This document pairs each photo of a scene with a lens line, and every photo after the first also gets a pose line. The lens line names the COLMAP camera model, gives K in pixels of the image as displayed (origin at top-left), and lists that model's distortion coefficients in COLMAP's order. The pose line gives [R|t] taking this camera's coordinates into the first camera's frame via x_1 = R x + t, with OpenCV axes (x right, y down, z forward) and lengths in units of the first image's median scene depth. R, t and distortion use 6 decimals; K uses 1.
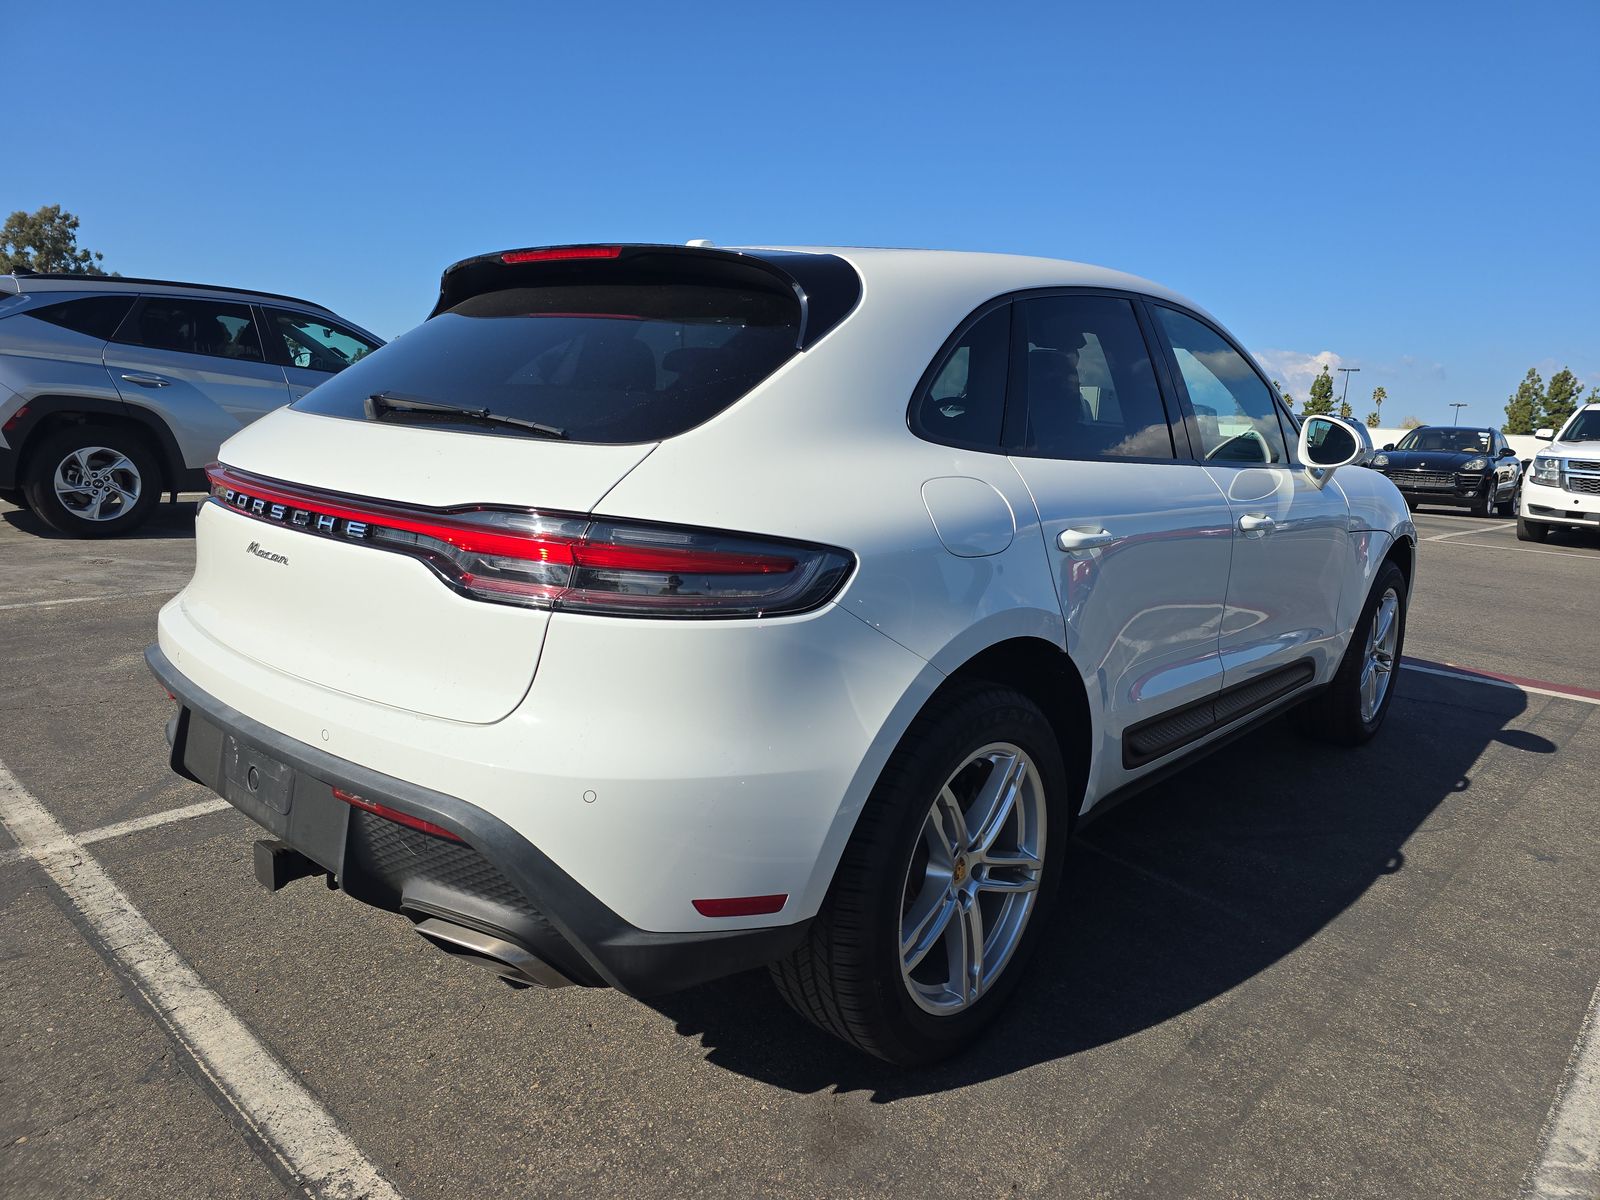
lens RADIAL K [[1077.9, 0, 789.6], [0, 1077.9, 598.3], [0, 0, 1]] dist [0.043861, -0.019363]
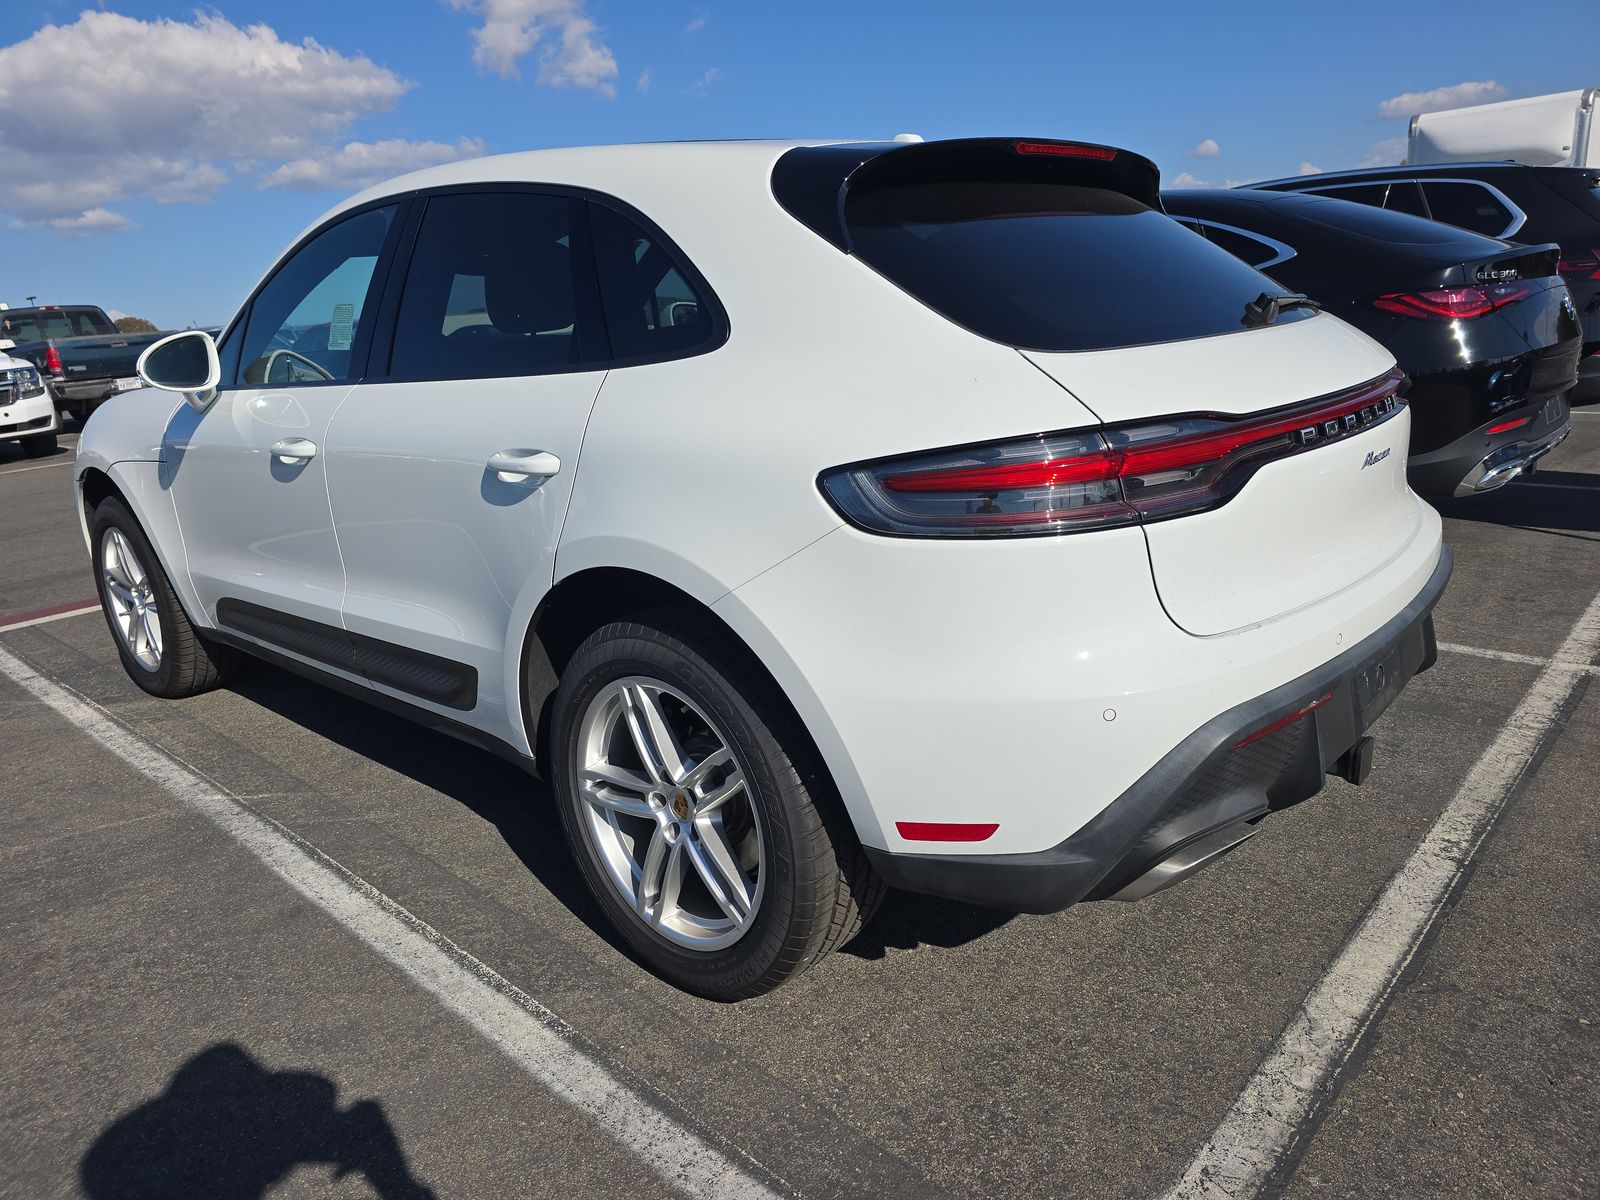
lens RADIAL K [[1077.9, 0, 831.0], [0, 1077.9, 593.9], [0, 0, 1]] dist [0.043861, -0.019363]
pose [[-0.019537, -0.330542, 0.943589, -1.238804], [0.259791, 0.909674, 0.324040, -0.323314], [-0.965467, 0.251467, 0.068099, 1.225564]]
